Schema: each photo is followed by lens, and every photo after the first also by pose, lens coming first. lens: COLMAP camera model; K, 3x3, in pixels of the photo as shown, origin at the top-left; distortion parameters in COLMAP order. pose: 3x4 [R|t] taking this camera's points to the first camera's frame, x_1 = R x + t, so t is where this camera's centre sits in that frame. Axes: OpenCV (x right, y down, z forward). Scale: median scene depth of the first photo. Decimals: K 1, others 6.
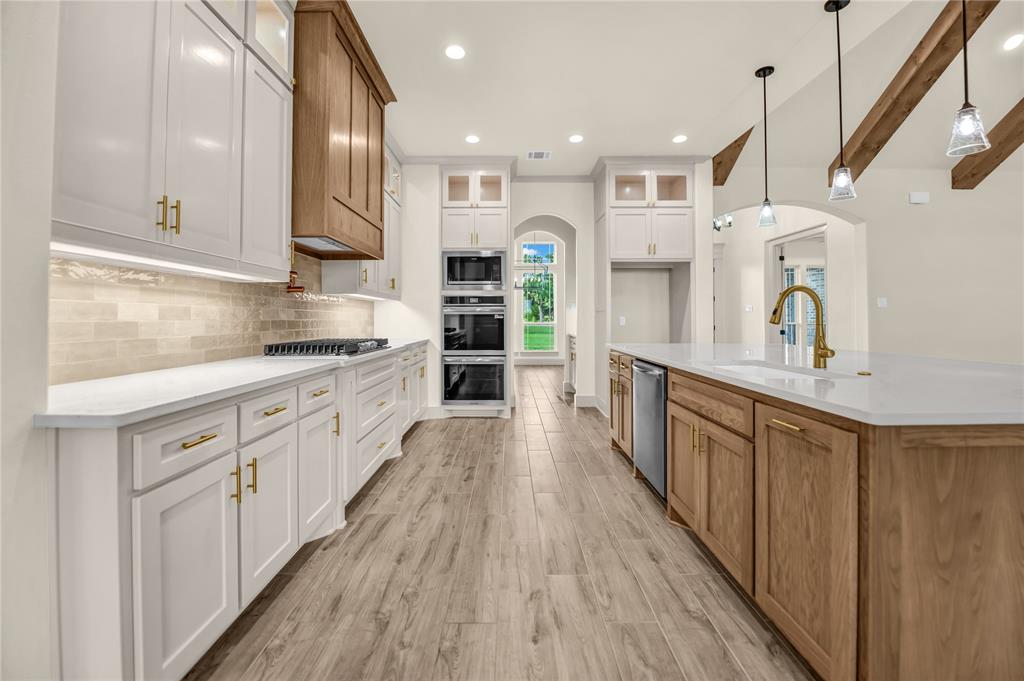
lens RADIAL K [[431.0, 0, 512.1], [0, 431.0, 315.0], [0, 0, 1]] dist [-0.013650, -0.000161]
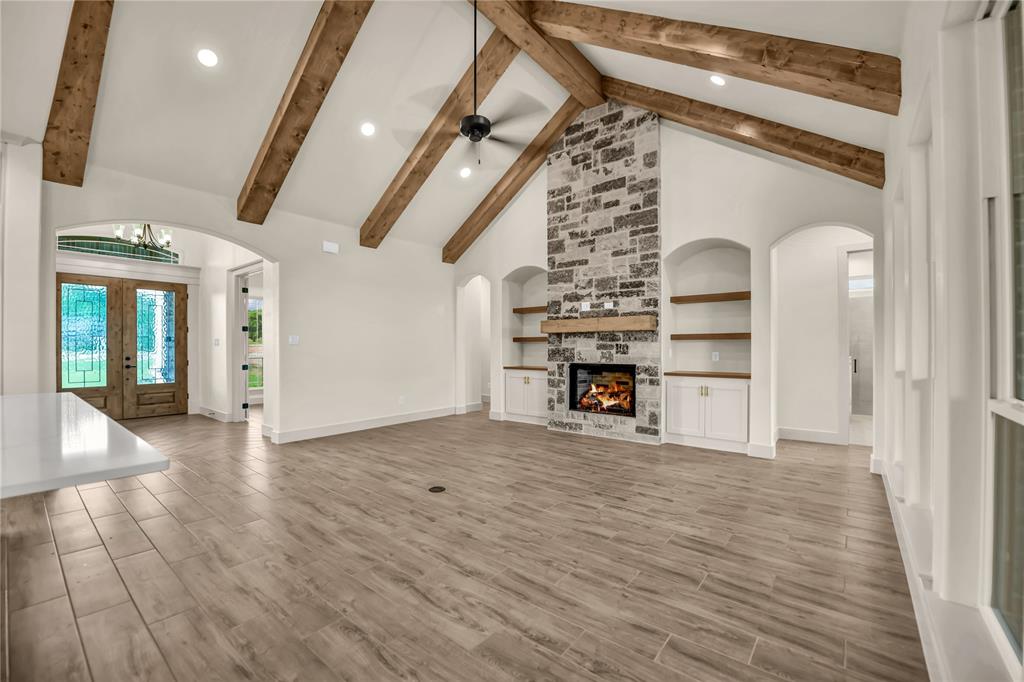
lens RADIAL K [[419.7, 0, 514.0], [0, 419.7, 345.4], [0, 0, 1]] dist [-0.002745, -0.000143]
pose [[0.631031, 0.007441, 0.775722, 0.759721], [-0.010816, 0.999941, -0.000793, -0.037088], [-0.775682, -0.007889, 0.631075, -0.165530]]
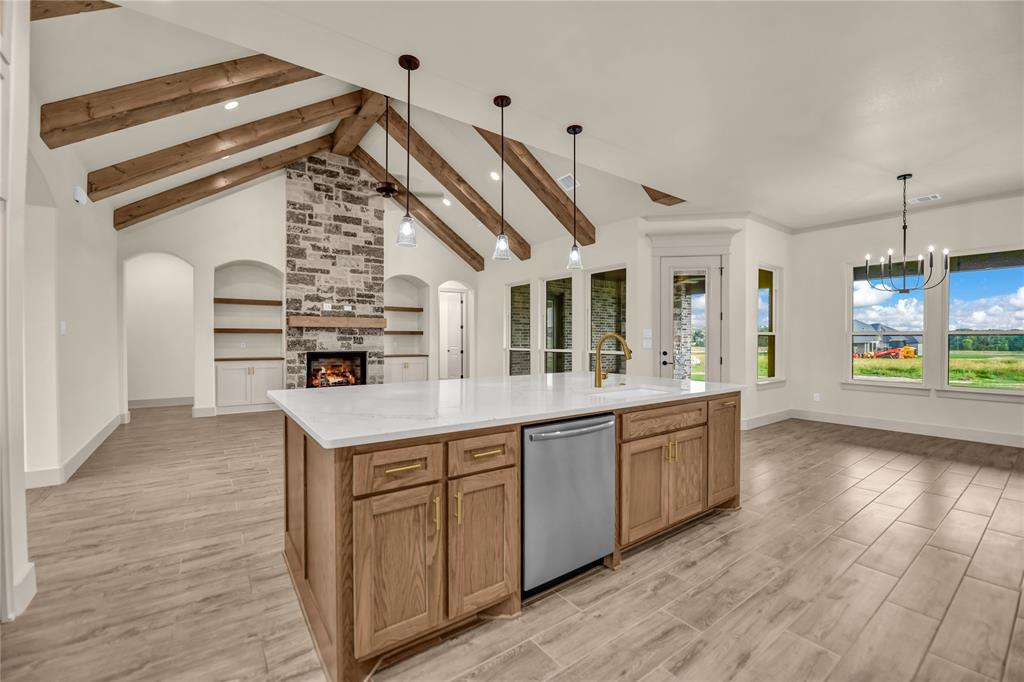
lens RADIAL K [[413.3, 0, 507.6], [0, 413.3, 342.5], [0, 0, 1]] dist [-0.018332, -0.000169]
pose [[-0.572943, -0.005318, 0.819578, -0.209547], [-0.010037, 0.999949, -0.000529, -0.021837], [-0.819534, -0.008529, -0.572967, 1.473333]]
